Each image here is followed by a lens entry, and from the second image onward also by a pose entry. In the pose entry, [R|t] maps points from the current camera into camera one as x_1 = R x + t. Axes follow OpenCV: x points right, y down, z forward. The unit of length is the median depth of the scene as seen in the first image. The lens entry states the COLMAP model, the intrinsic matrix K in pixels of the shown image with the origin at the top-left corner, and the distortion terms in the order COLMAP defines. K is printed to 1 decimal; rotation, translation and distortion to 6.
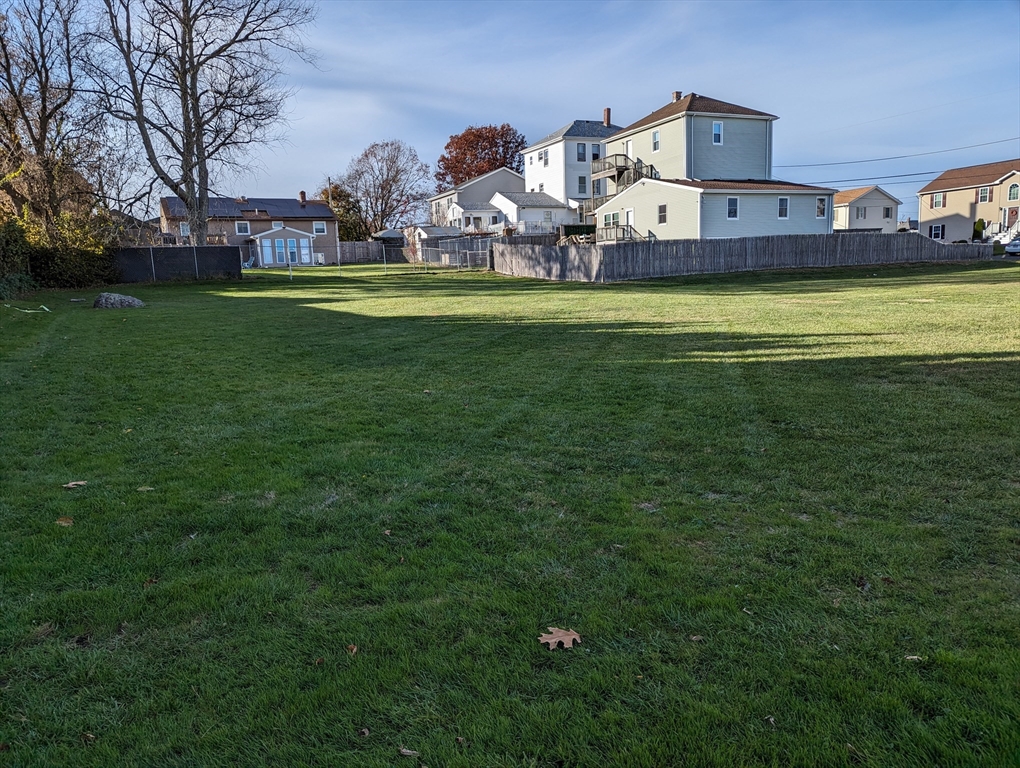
lens RADIAL K [[814.2, 0, 510.0], [0, 814.2, 384.0], [0, 0, 1]] dist [0.085227, -0.118888]
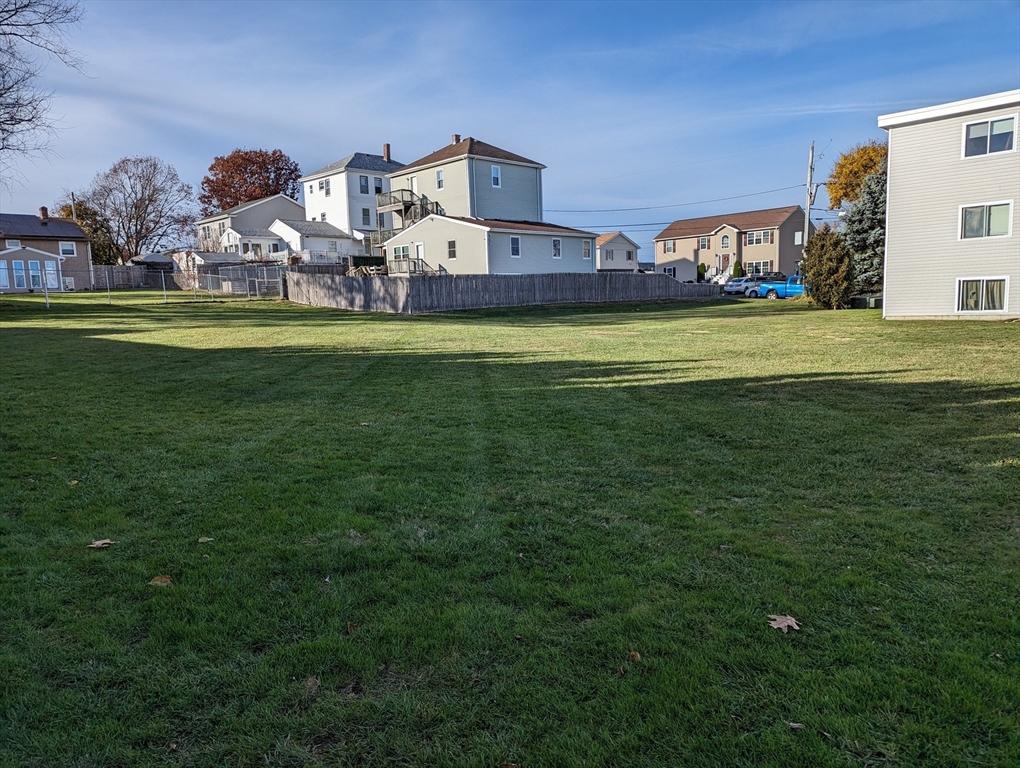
lens RADIAL K [[814.2, 0, 510.0], [0, 814.2, 384.0], [0, 0, 1]] dist [0.085227, -0.118888]
pose [[0.932411, -0.024158, 0.360590, -0.122679], [0.037227, 0.998876, -0.029340, -0.001567], [-0.359476, 0.040781, 0.932263, 0.005561]]
